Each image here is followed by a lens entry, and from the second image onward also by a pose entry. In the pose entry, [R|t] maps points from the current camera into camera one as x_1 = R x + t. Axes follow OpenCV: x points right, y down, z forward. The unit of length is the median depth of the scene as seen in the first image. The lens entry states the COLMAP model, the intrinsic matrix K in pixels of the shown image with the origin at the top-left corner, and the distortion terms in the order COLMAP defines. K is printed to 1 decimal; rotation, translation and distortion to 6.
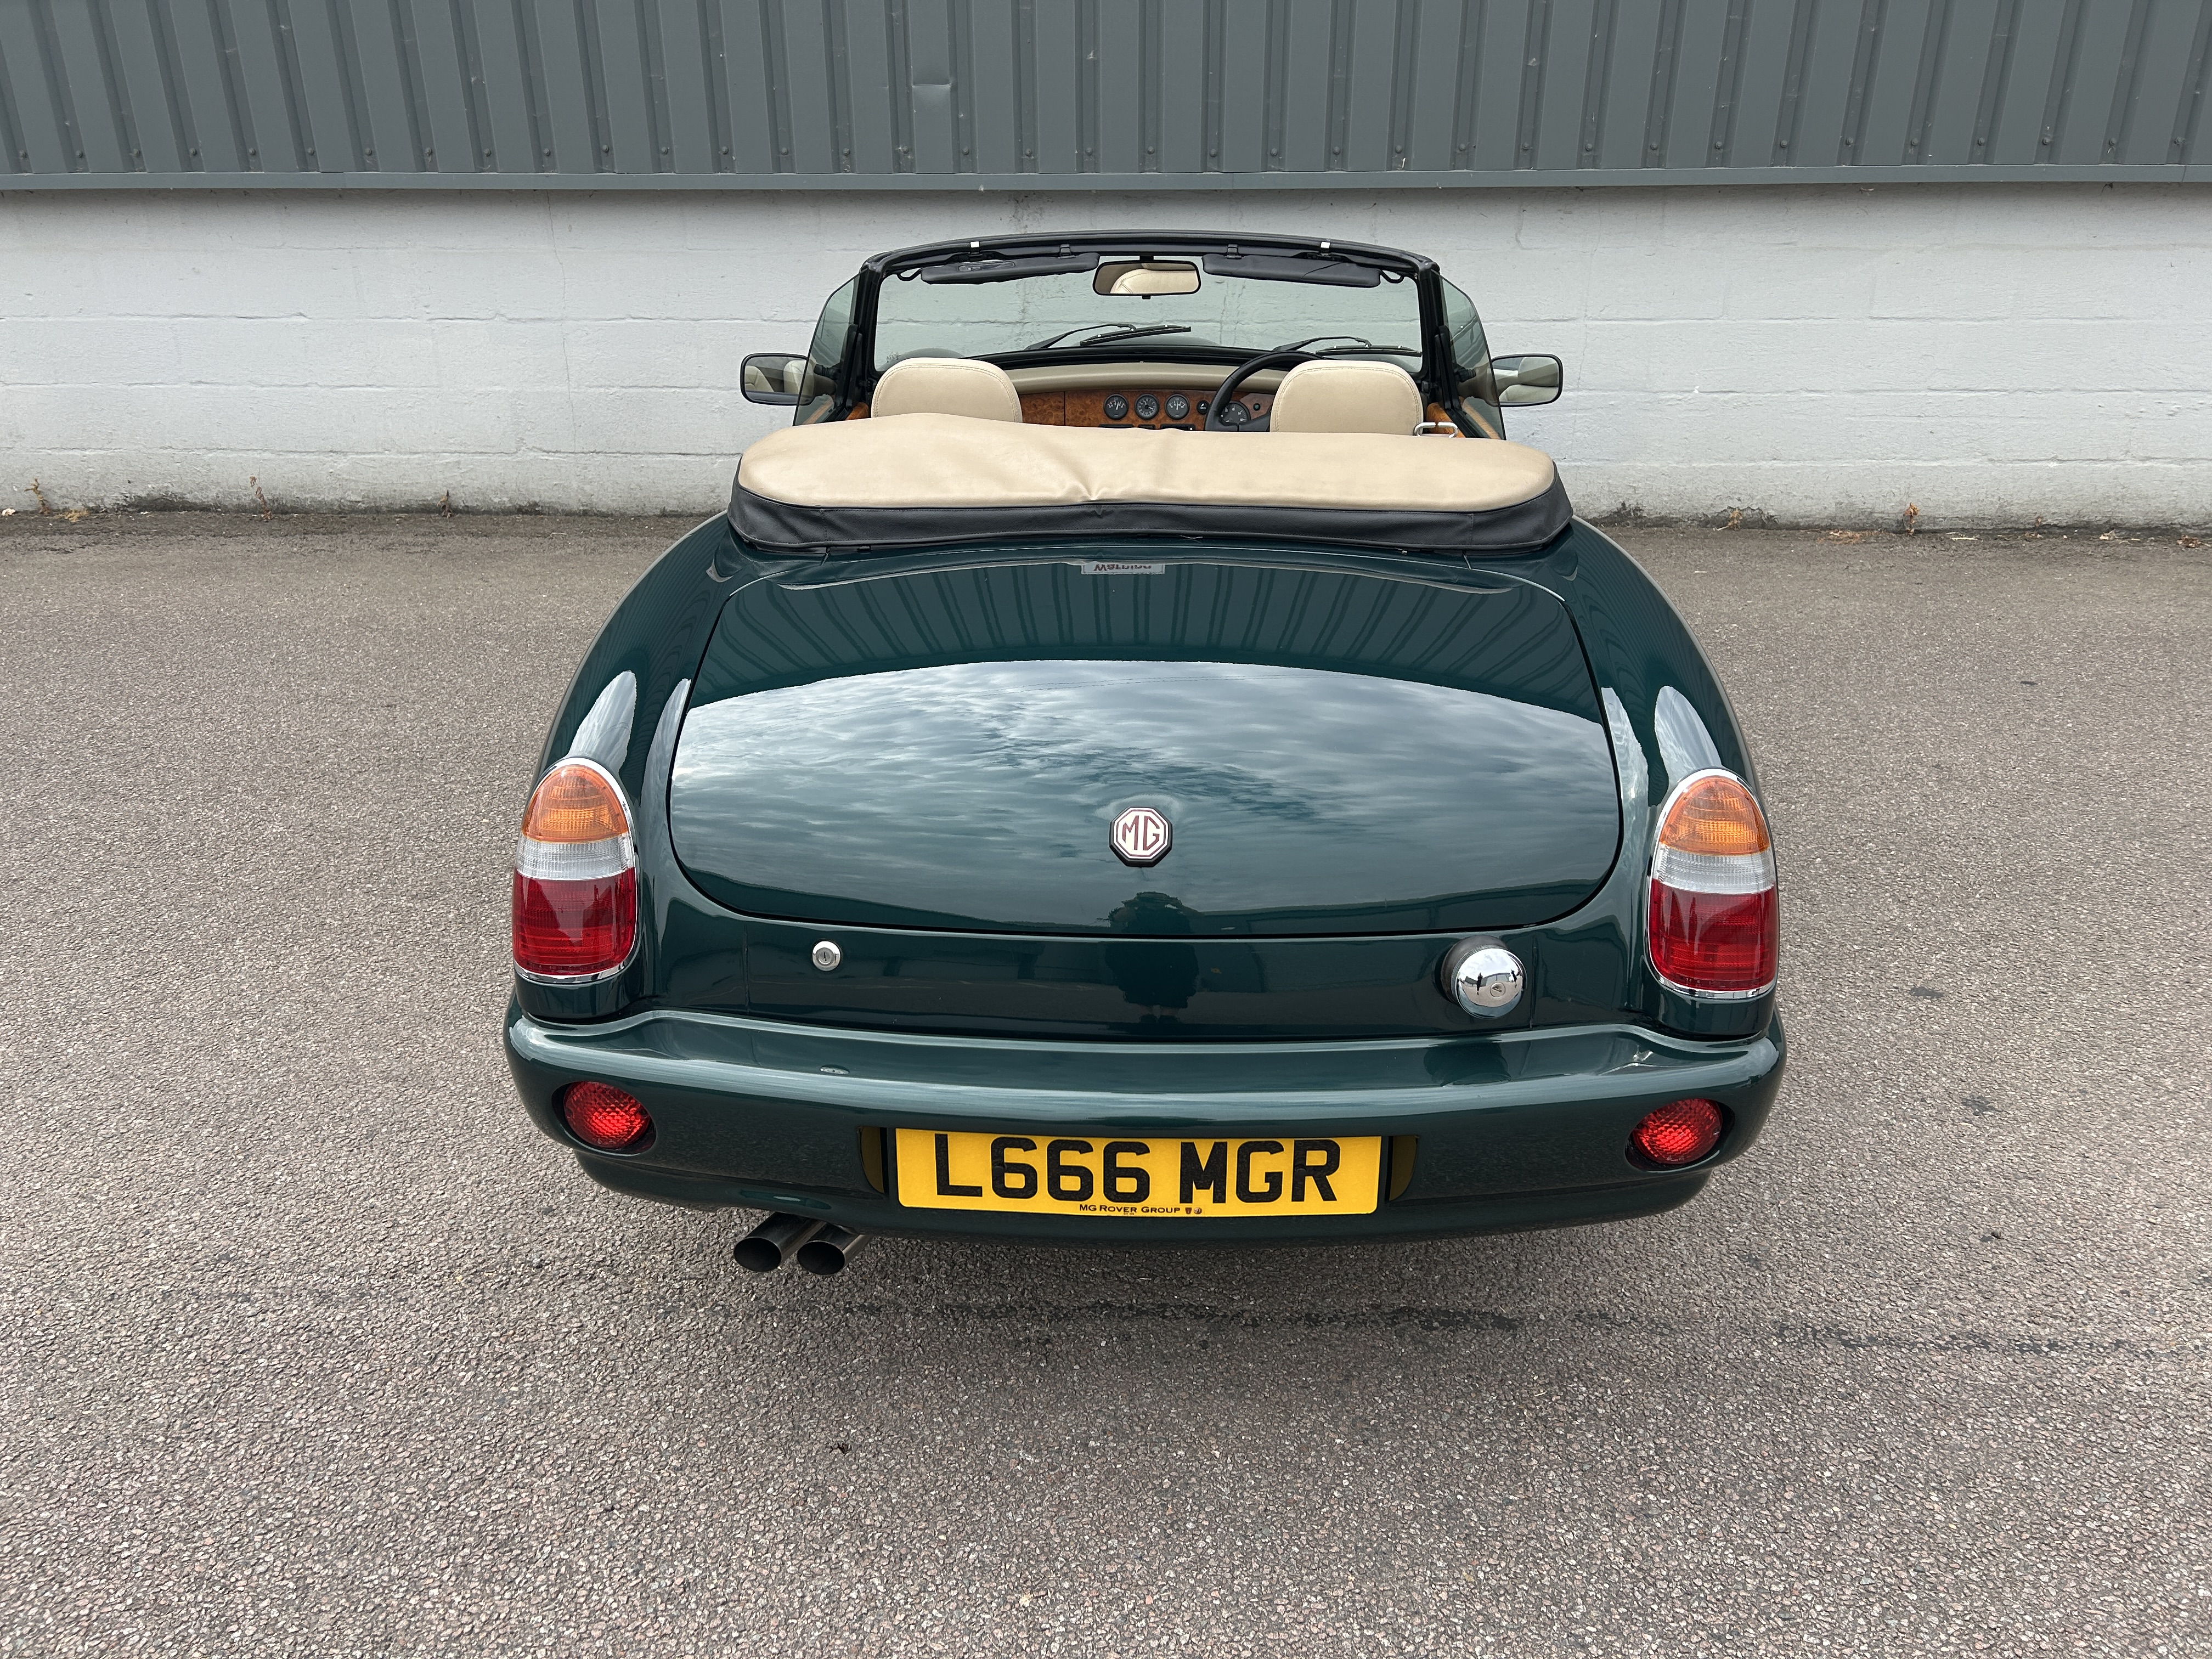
lens RADIAL K [[1674.7, 0, 1090.8], [0, 1674.7, 807.2], [0, 0, 1]] dist [0.023303, -0.006951]
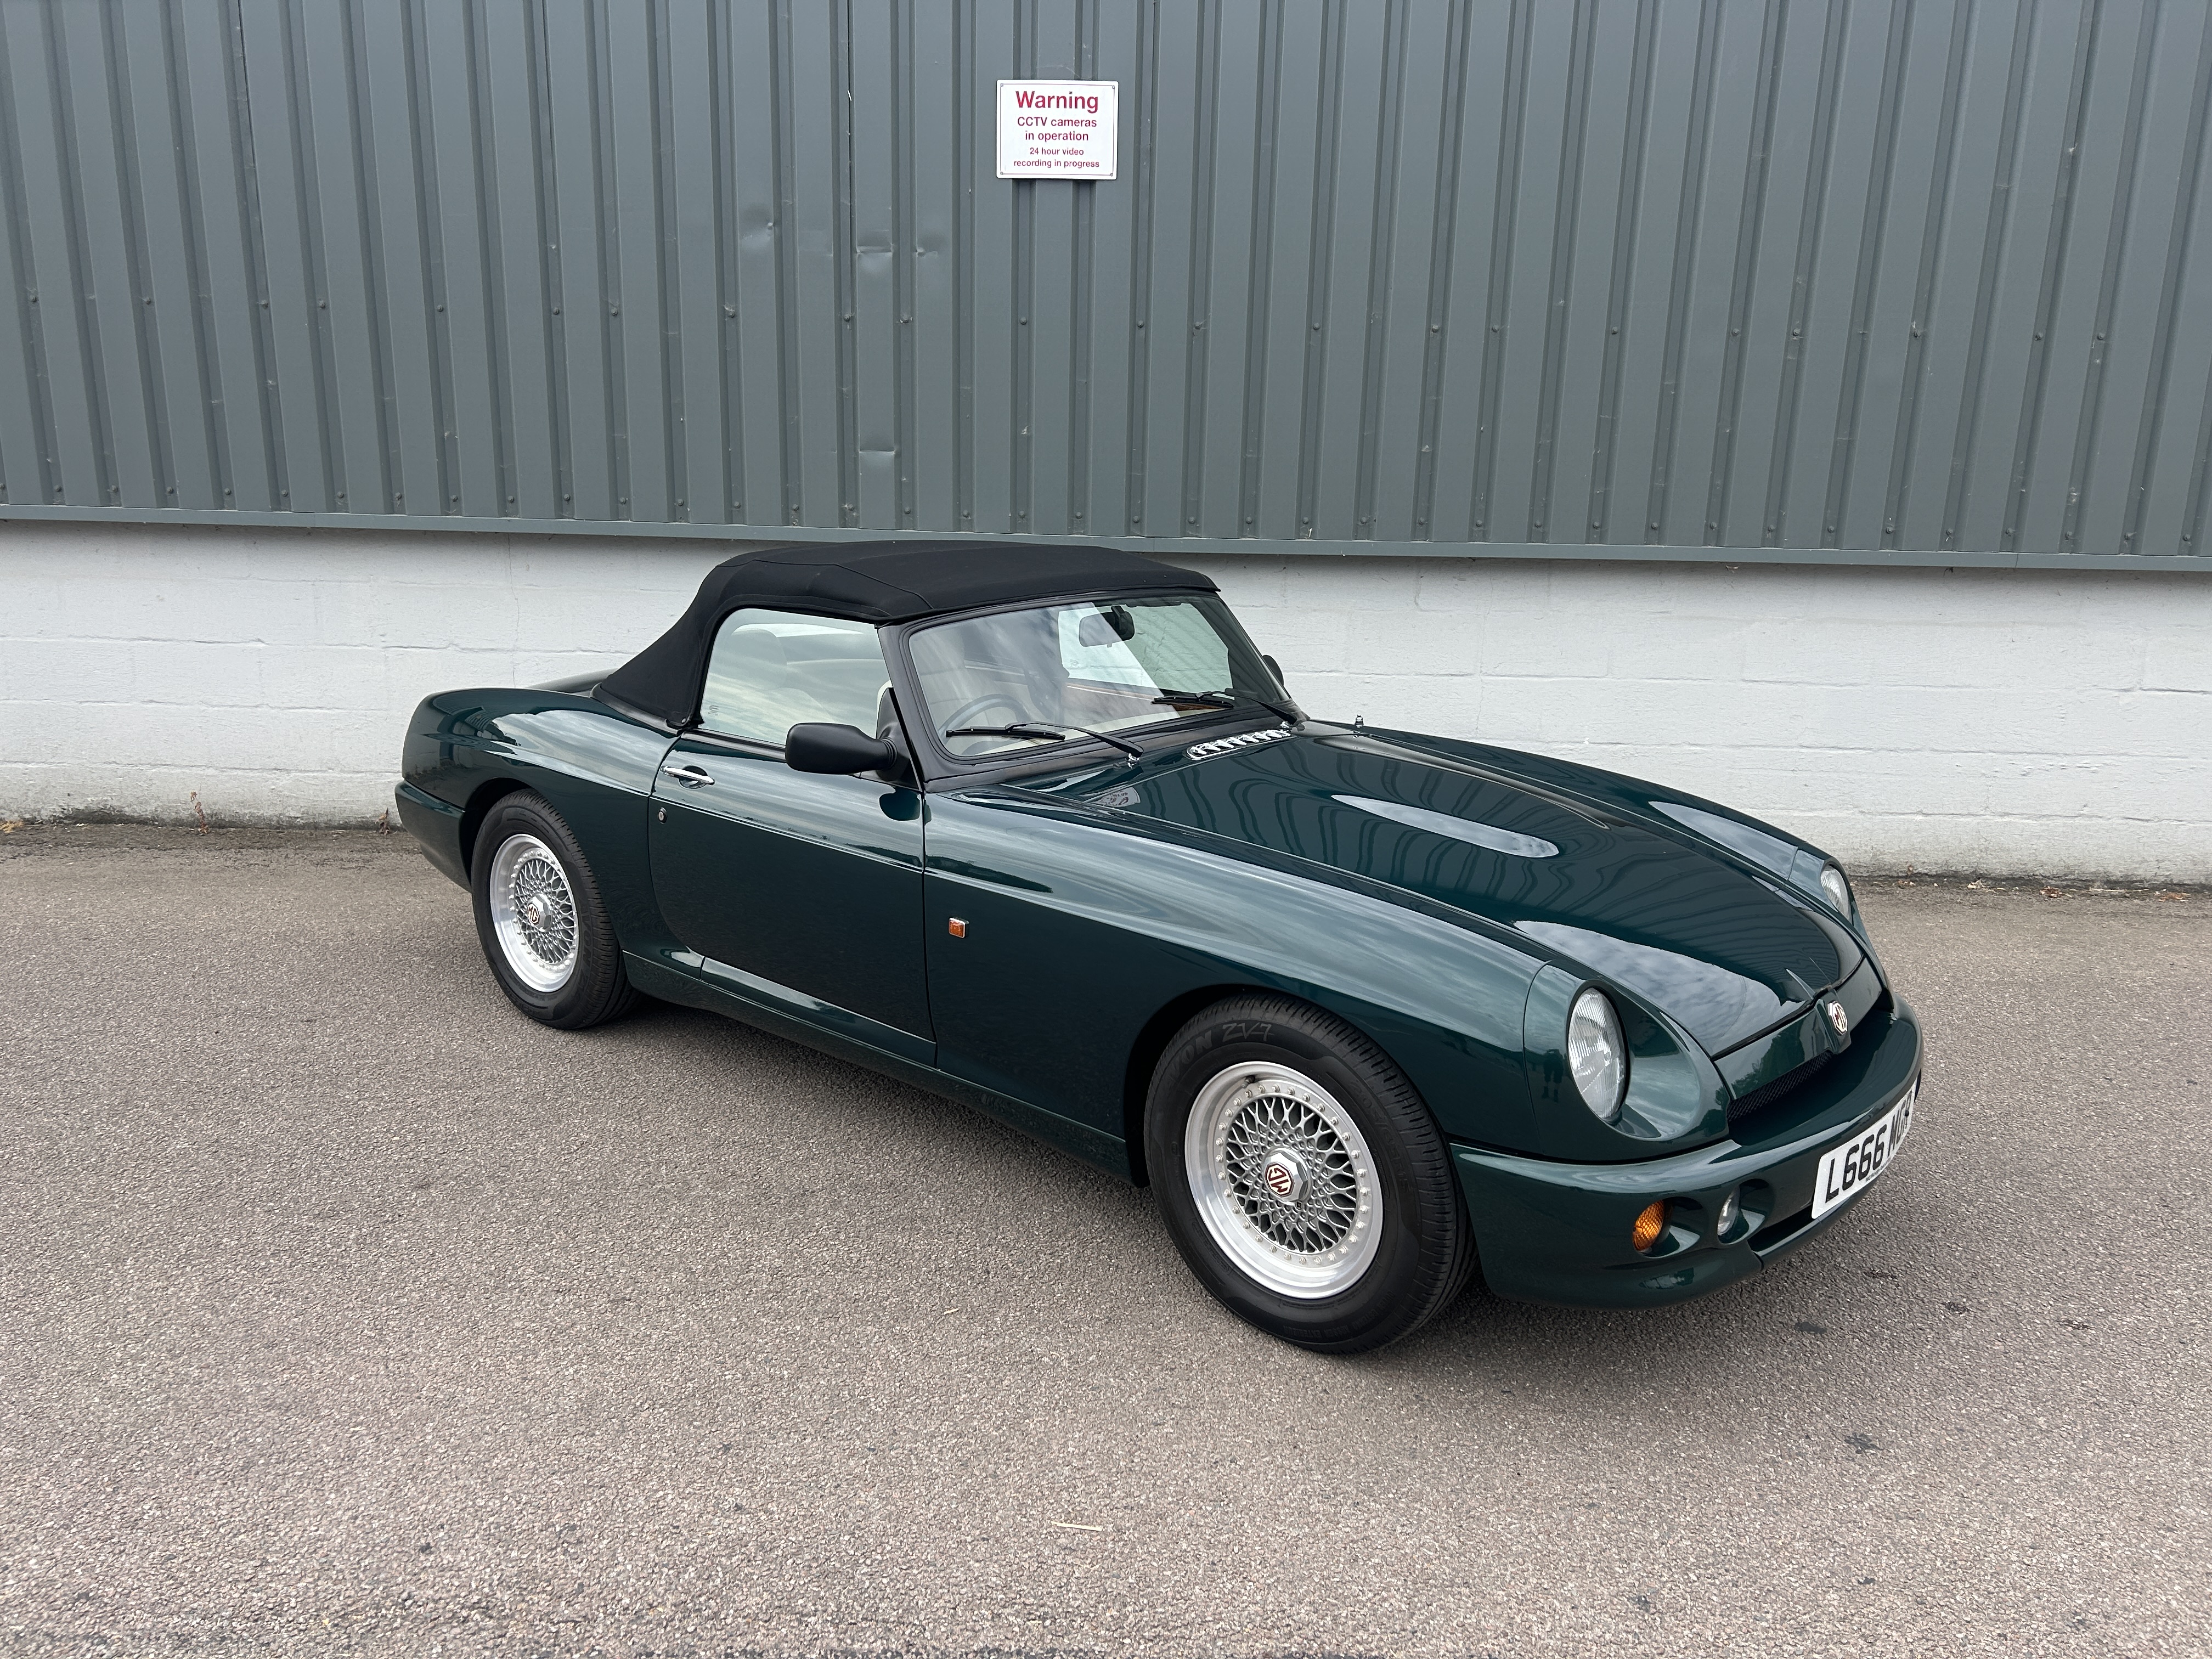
lens RADIAL K [[1660.3, 0, 1096.4], [0, 1660.3, 839.7], [0, 0, 1]] dist [0.058961, -0.064495]
pose [[0.998972, 0.020136, 0.040604, 0.010020], [-0.012912, 0.985203, -0.170902, -0.001731], [-0.043445, 0.170202, 0.984451, -0.025760]]
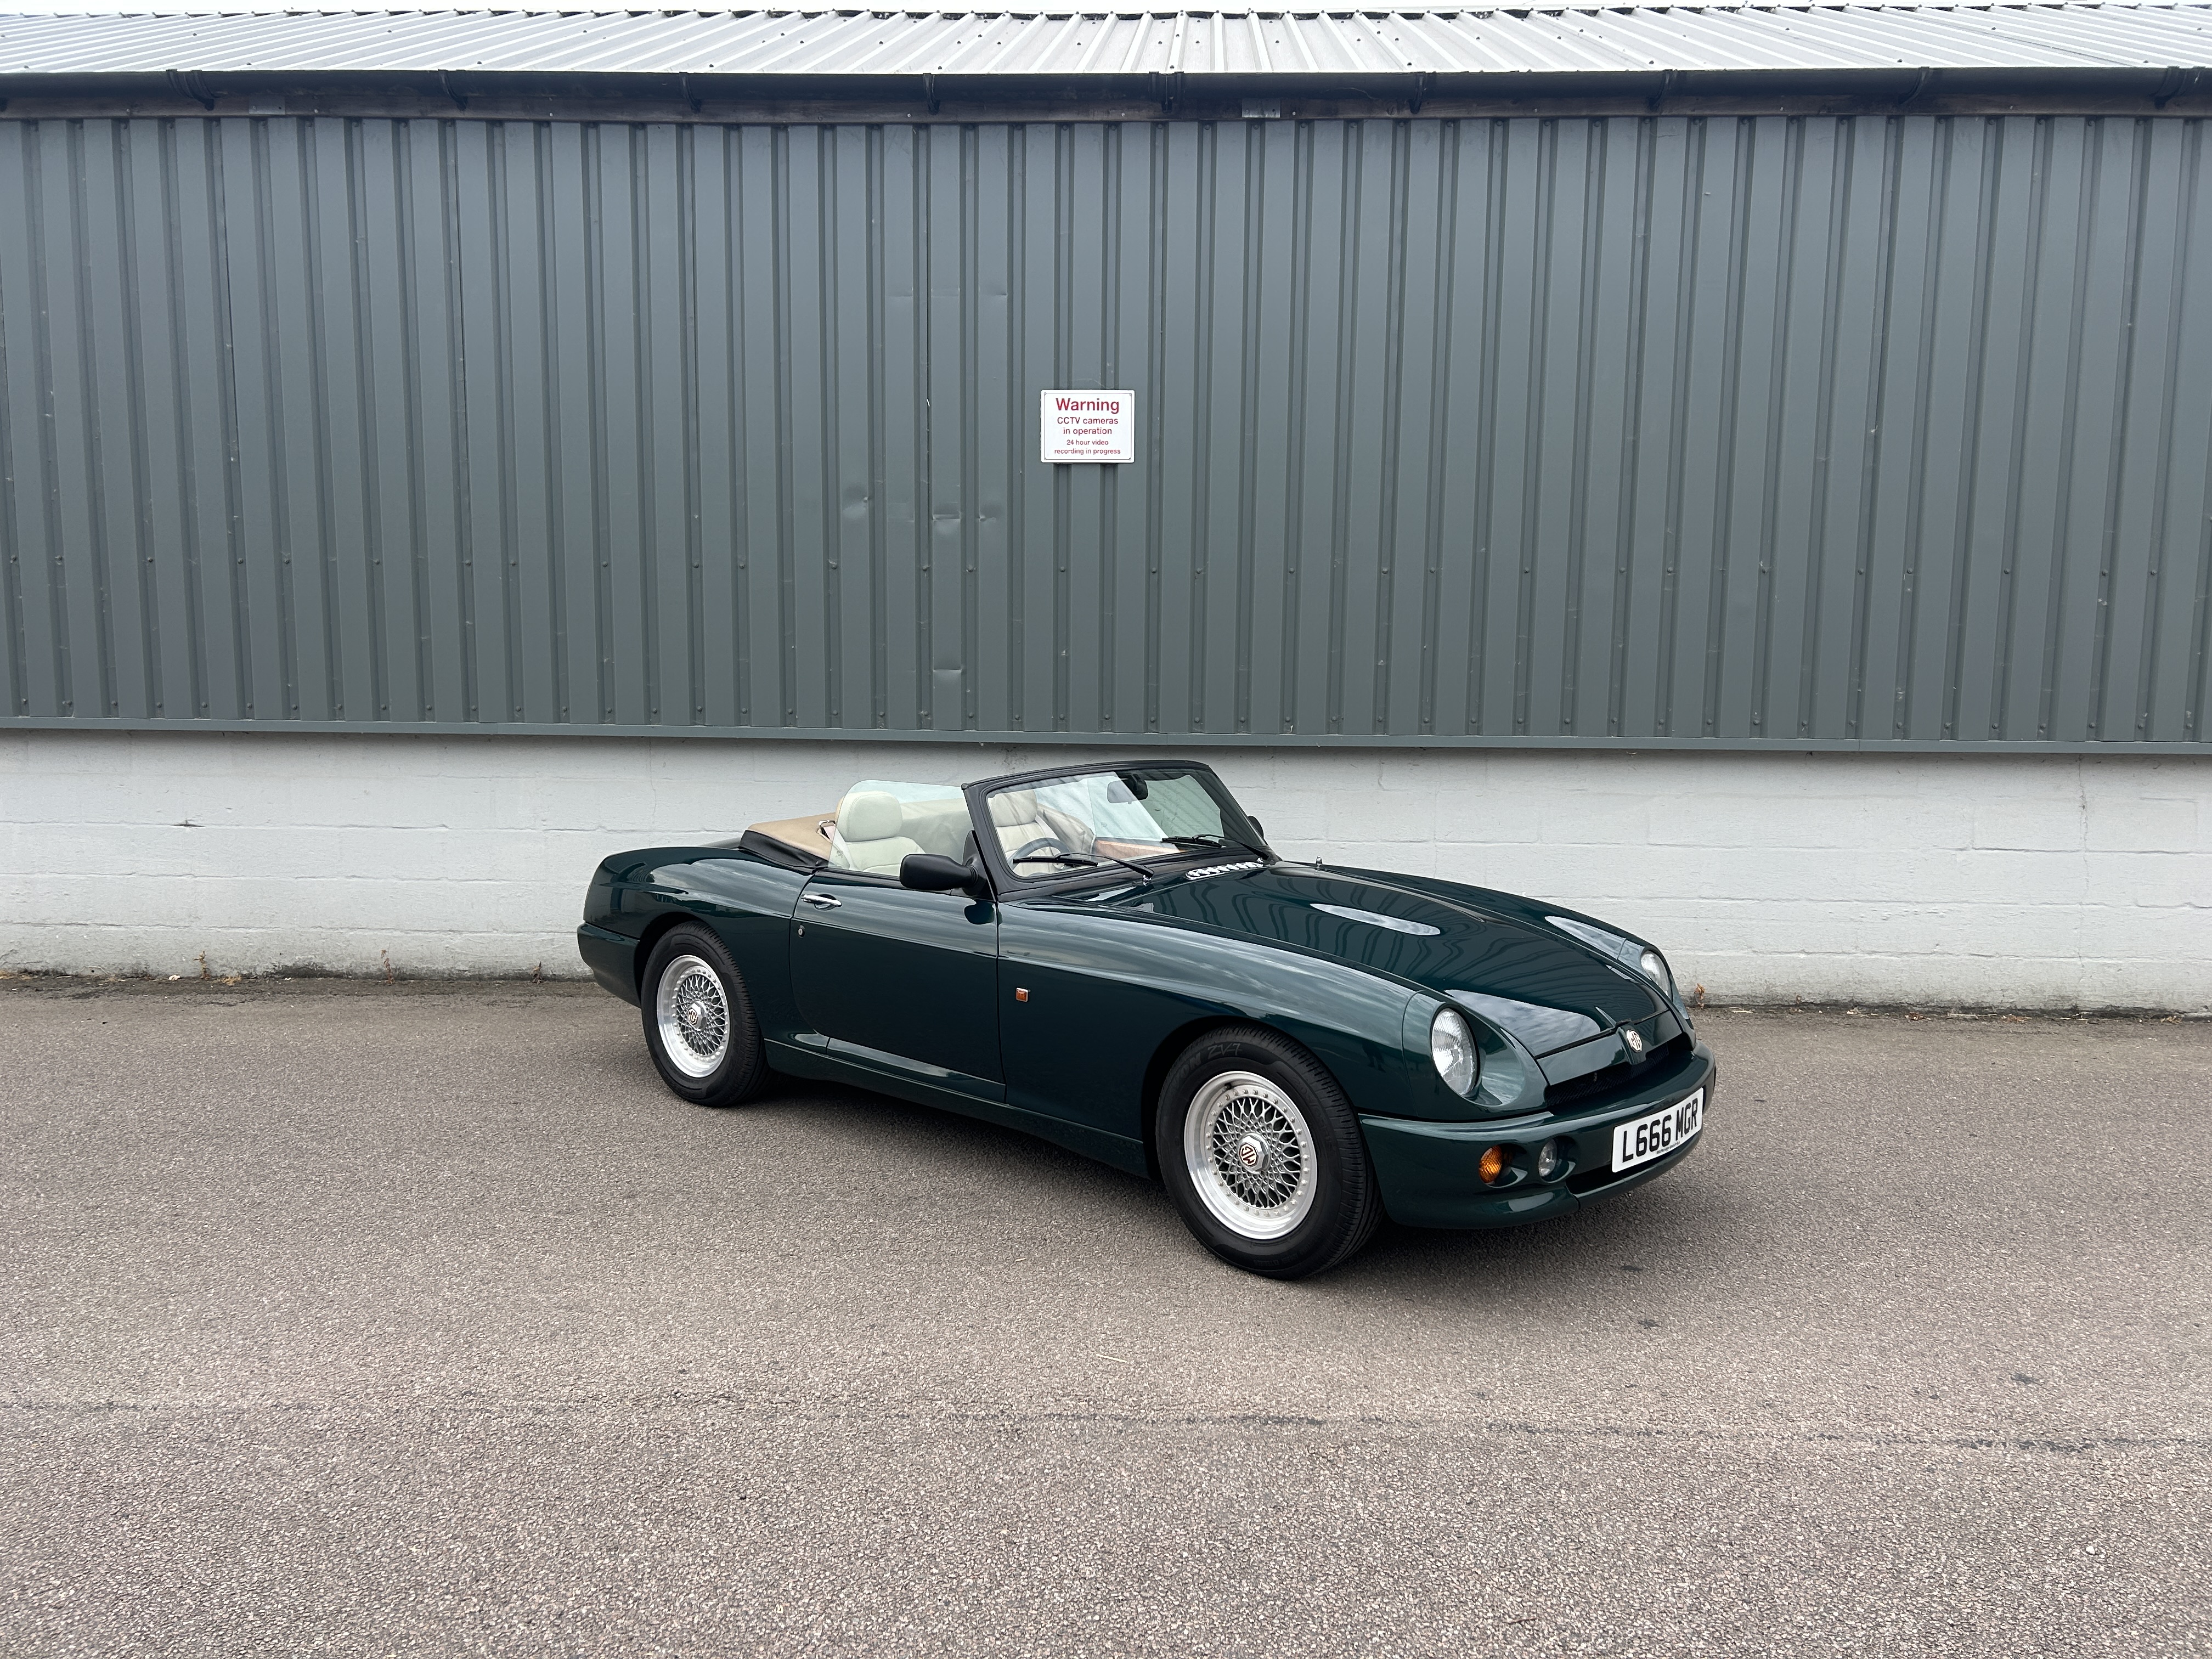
lens RADIAL K [[1661.9, 0, 1112.2], [0, 1661.9, 835.5], [0, 0, 1]] dist [0.059601, -0.065655]
pose [[0.999481, 0.014941, 0.028548, 0.004004], [-0.005736, 0.954344, -0.298655, 0.128069], [-0.031707, 0.298336, 0.953934, -0.317021]]
